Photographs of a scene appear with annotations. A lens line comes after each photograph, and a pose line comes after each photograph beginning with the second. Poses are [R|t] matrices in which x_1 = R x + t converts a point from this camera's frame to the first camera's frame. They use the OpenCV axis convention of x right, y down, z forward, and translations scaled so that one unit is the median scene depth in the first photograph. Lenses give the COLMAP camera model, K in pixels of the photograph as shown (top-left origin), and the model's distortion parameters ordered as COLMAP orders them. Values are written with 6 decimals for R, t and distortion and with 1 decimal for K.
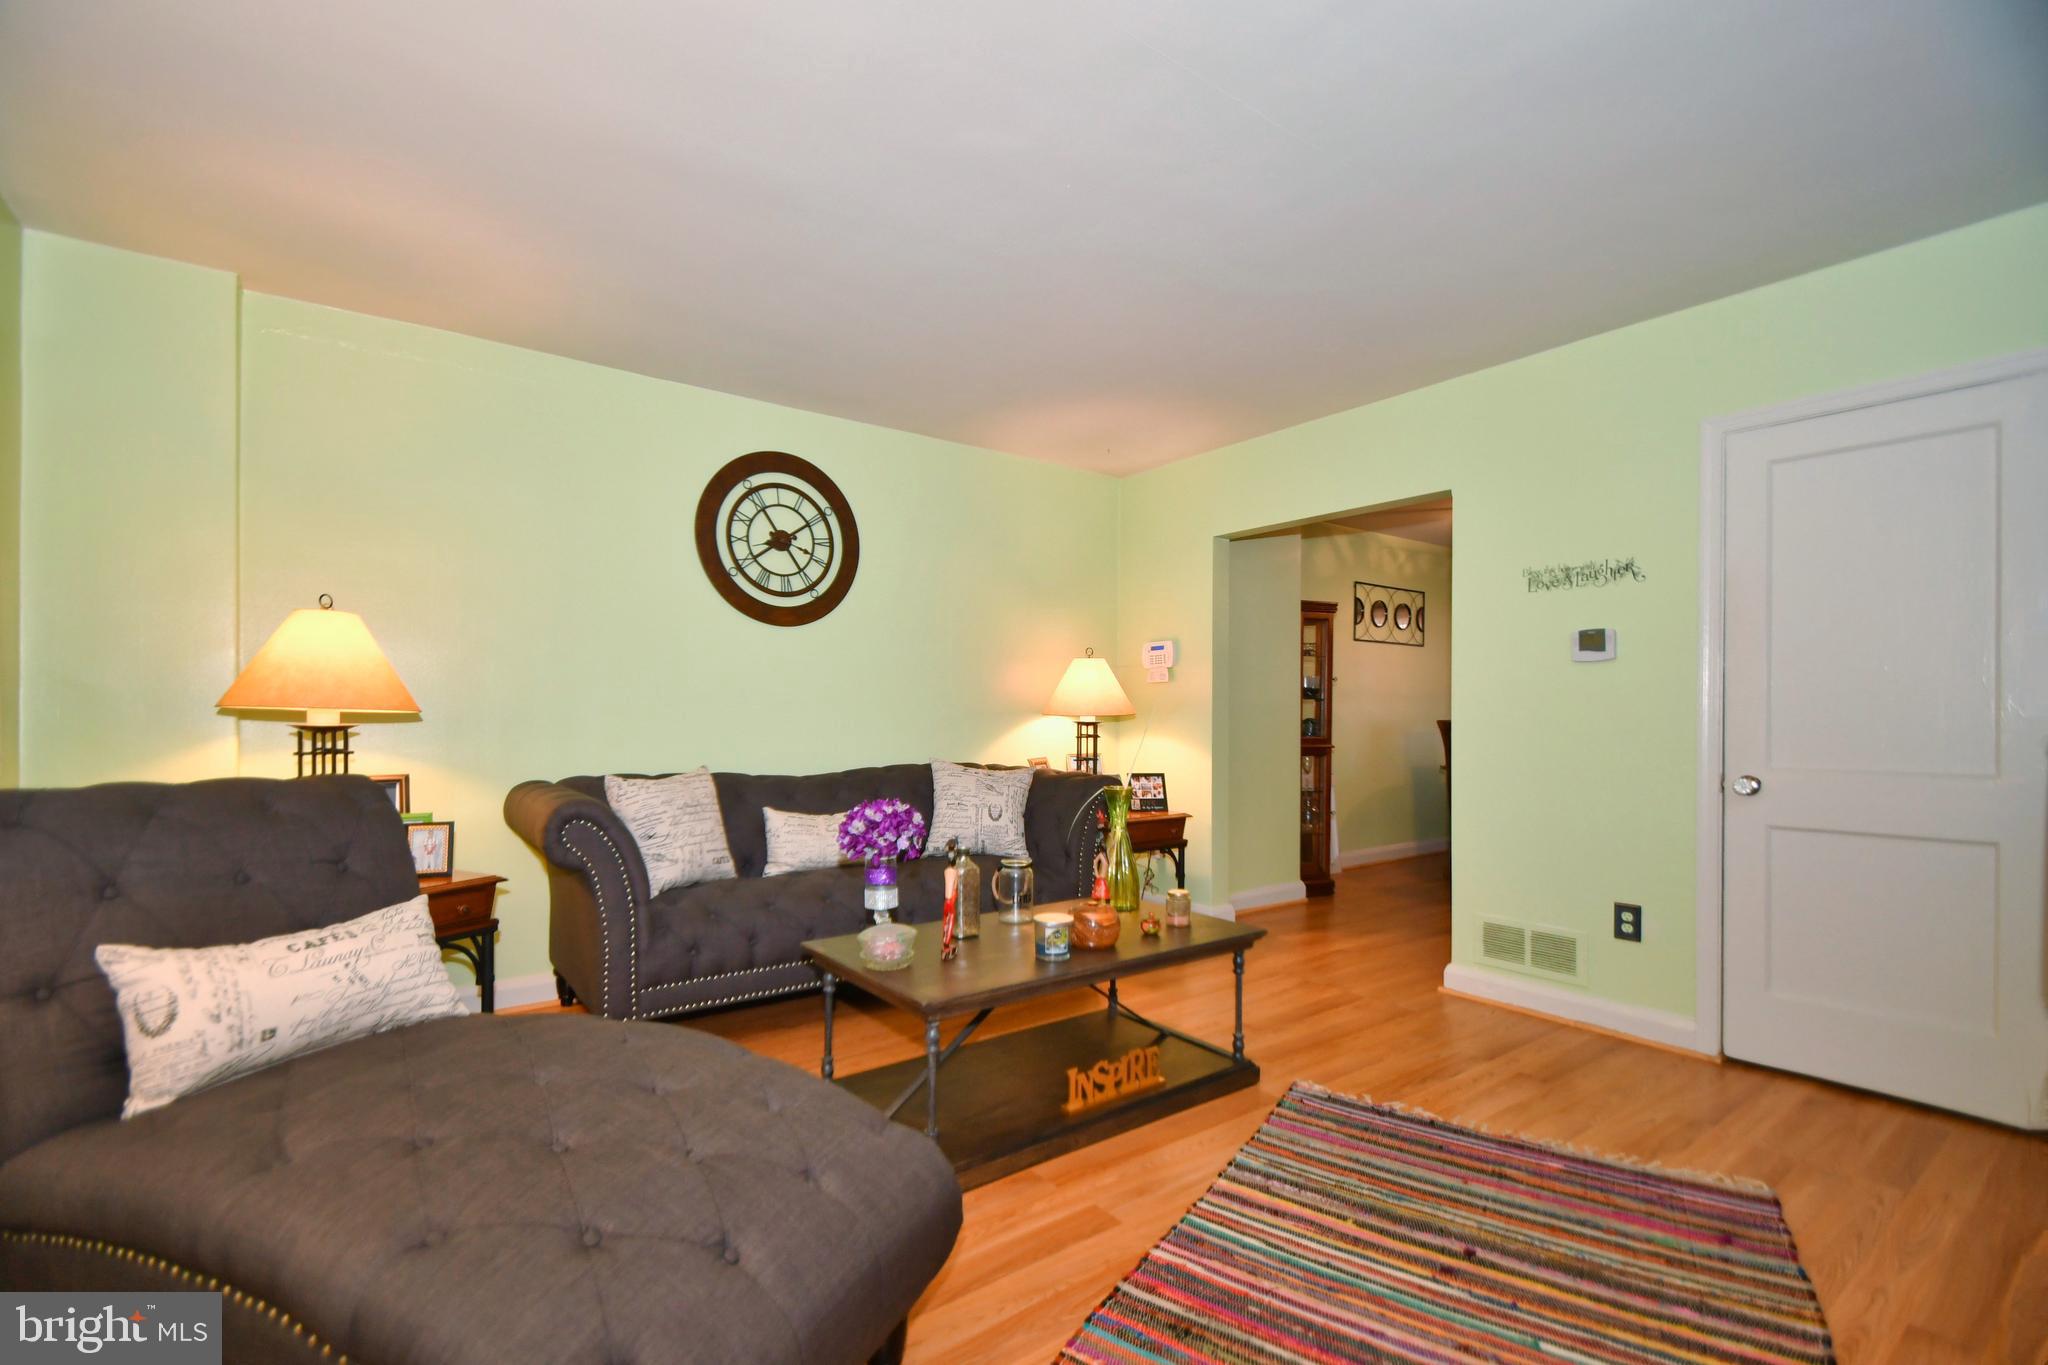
lens RADIAL K [[899.6, 0, 1000.5], [0, 899.6, 717.9], [0, 0, 1]] dist [0.024119, -0.013904]
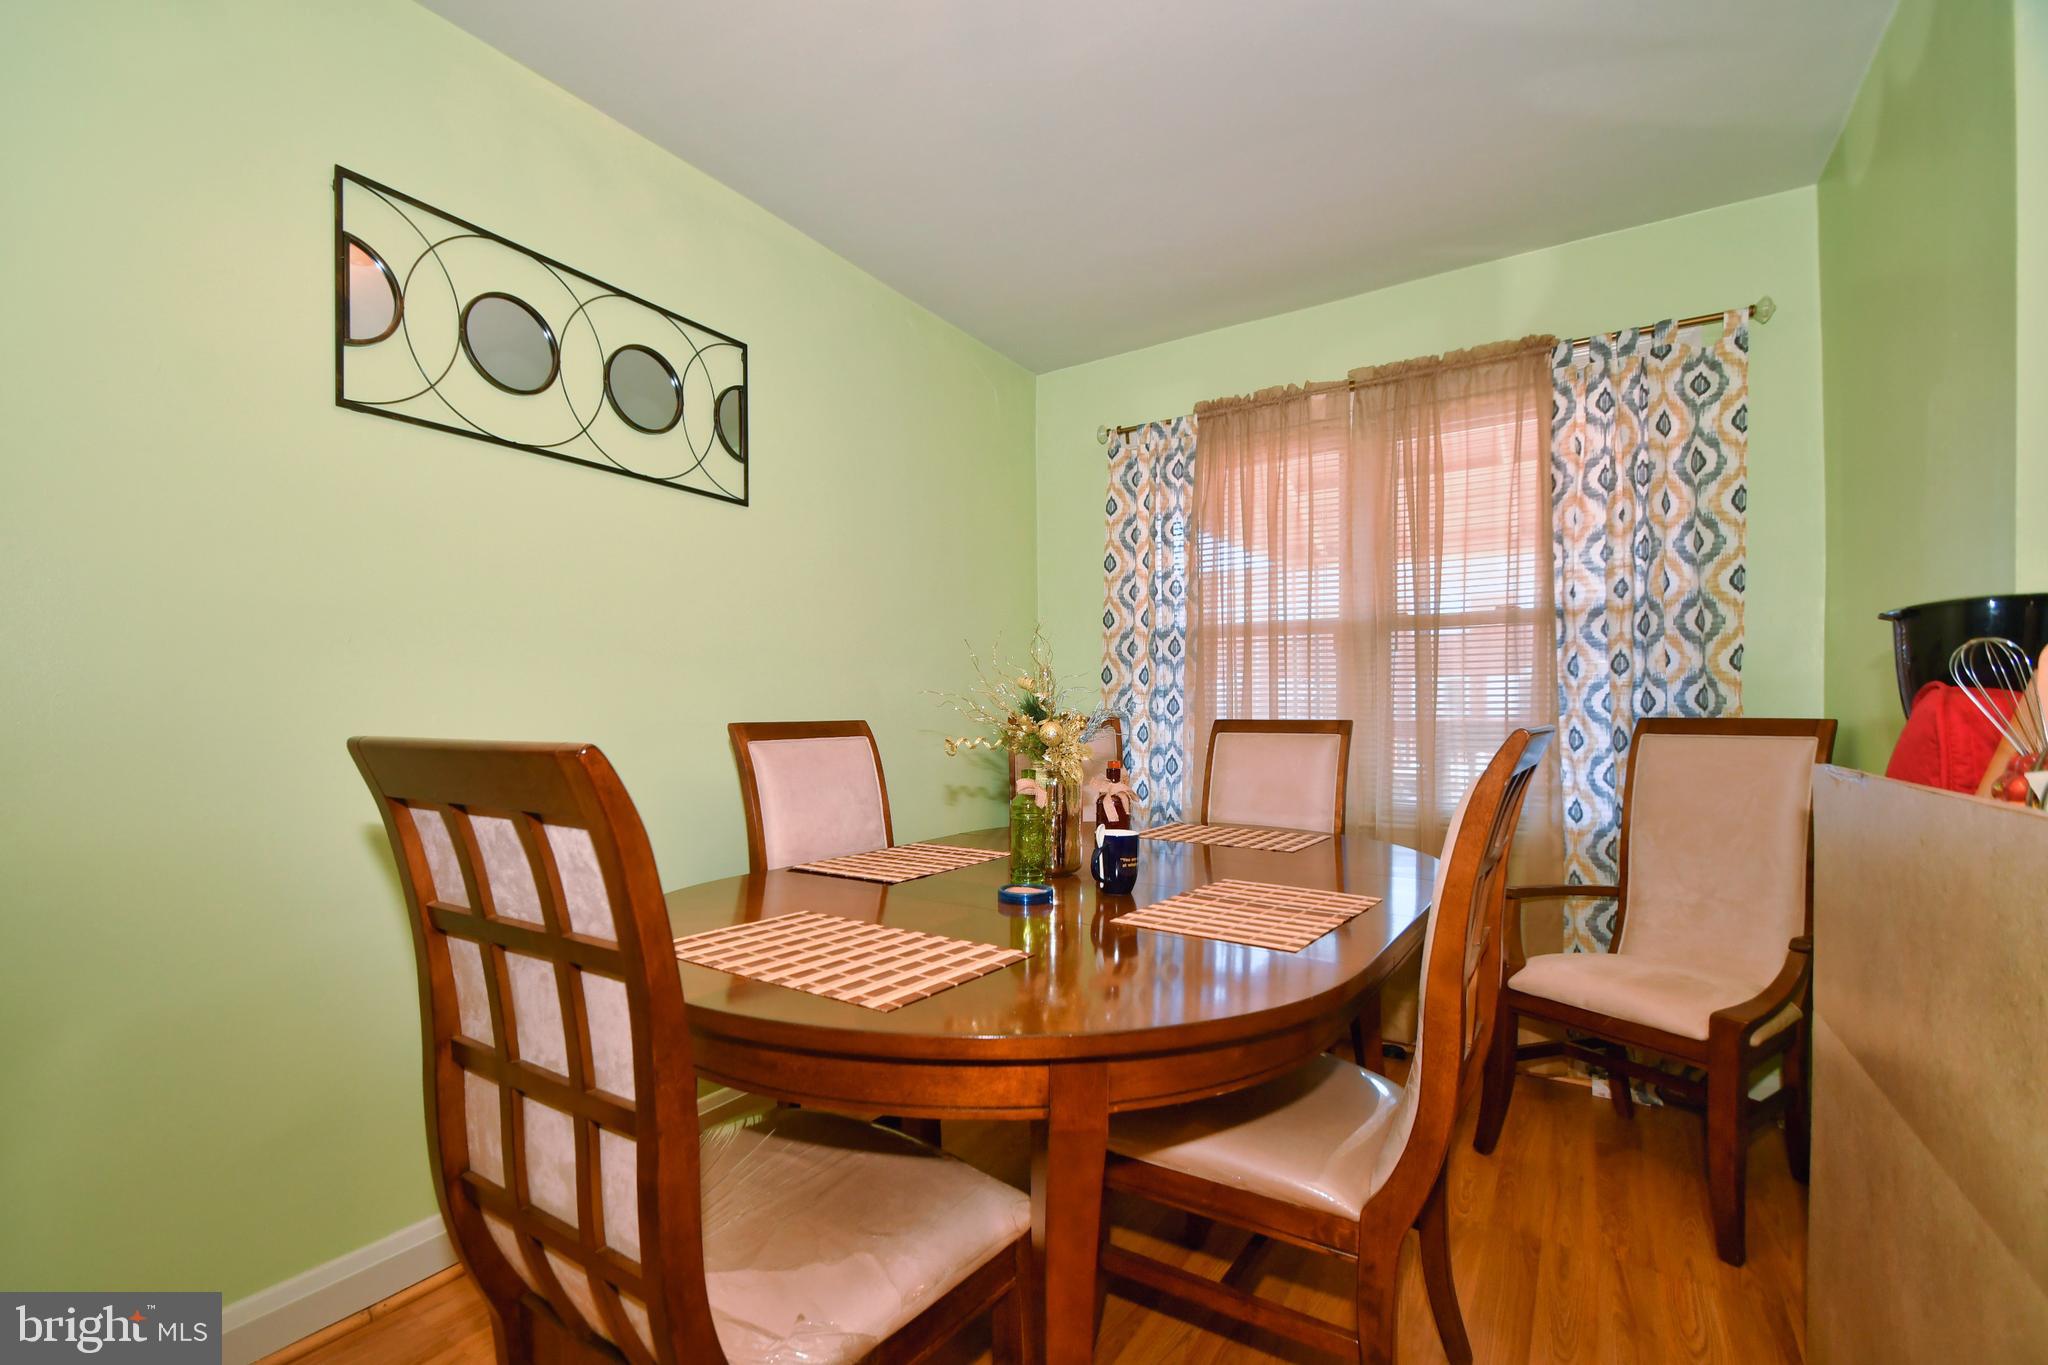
lens RADIAL K [[898.2, 0, 1005.9], [0, 898.2, 718.8], [0, 0, 1]] dist [0.019176, -0.014148]
pose [[0.937586, -0.009973, 0.347611, 0.940460], [0.009701, 0.999950, 0.002521, 0.002813], [-0.347618, 0.001009, 0.937636, 1.388532]]
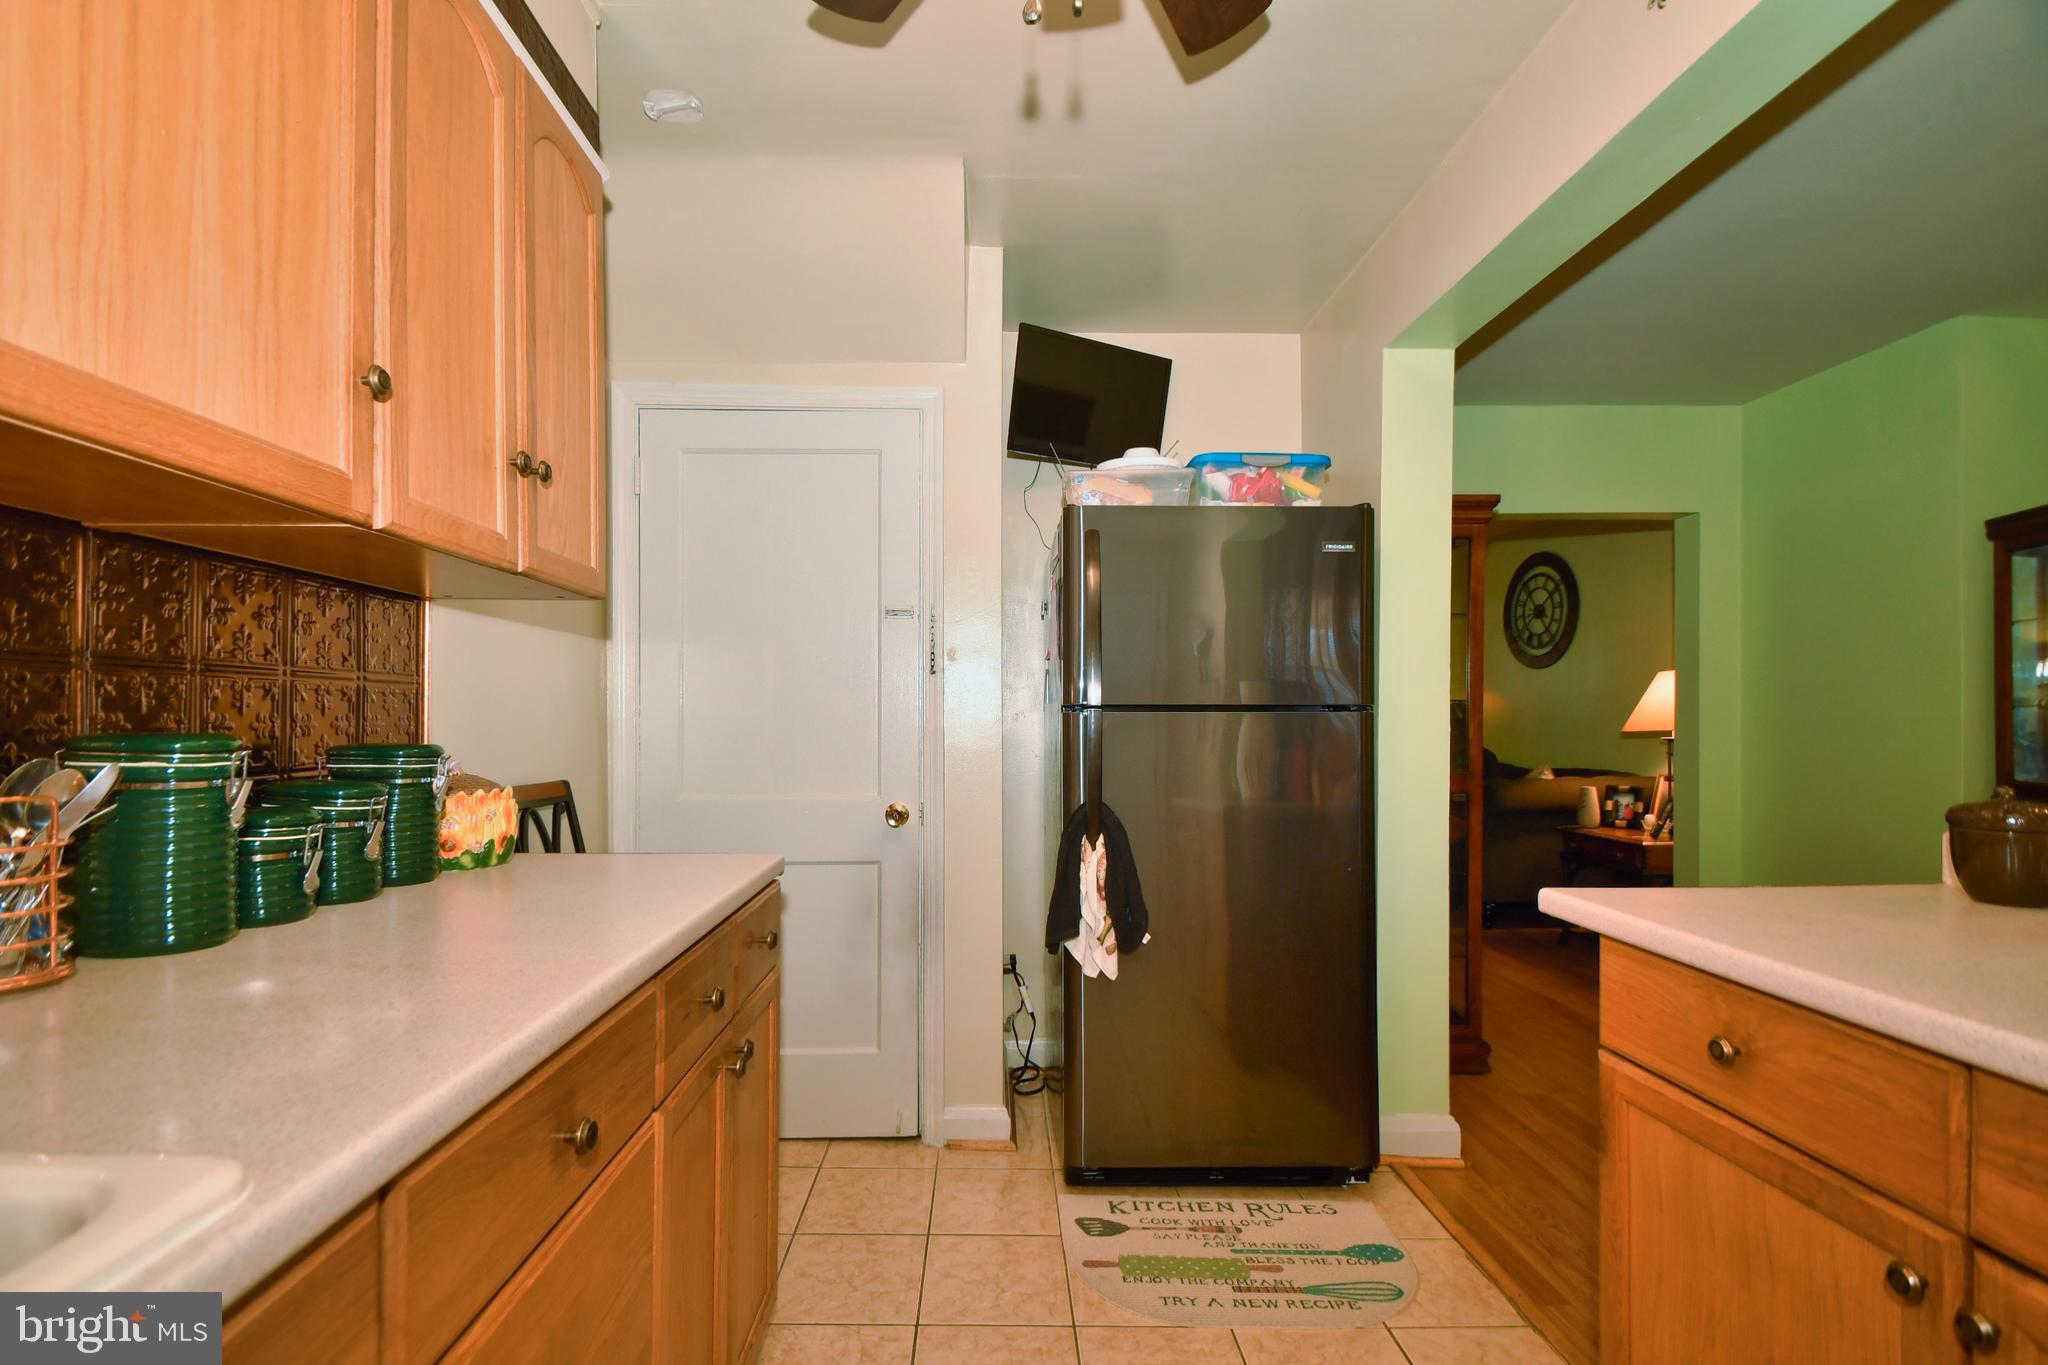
lens RADIAL K [[890.1, 0, 986.0], [0, 890.1, 716.4], [0, 0, 1]] dist [0.000643, -0.007656]
pose [[-0.586779, -0.005726, -0.809727, 1.775496], [-0.004312, 0.999983, -0.003946, -0.017013], [0.809736, 0.001176, -0.586794, 1.349407]]
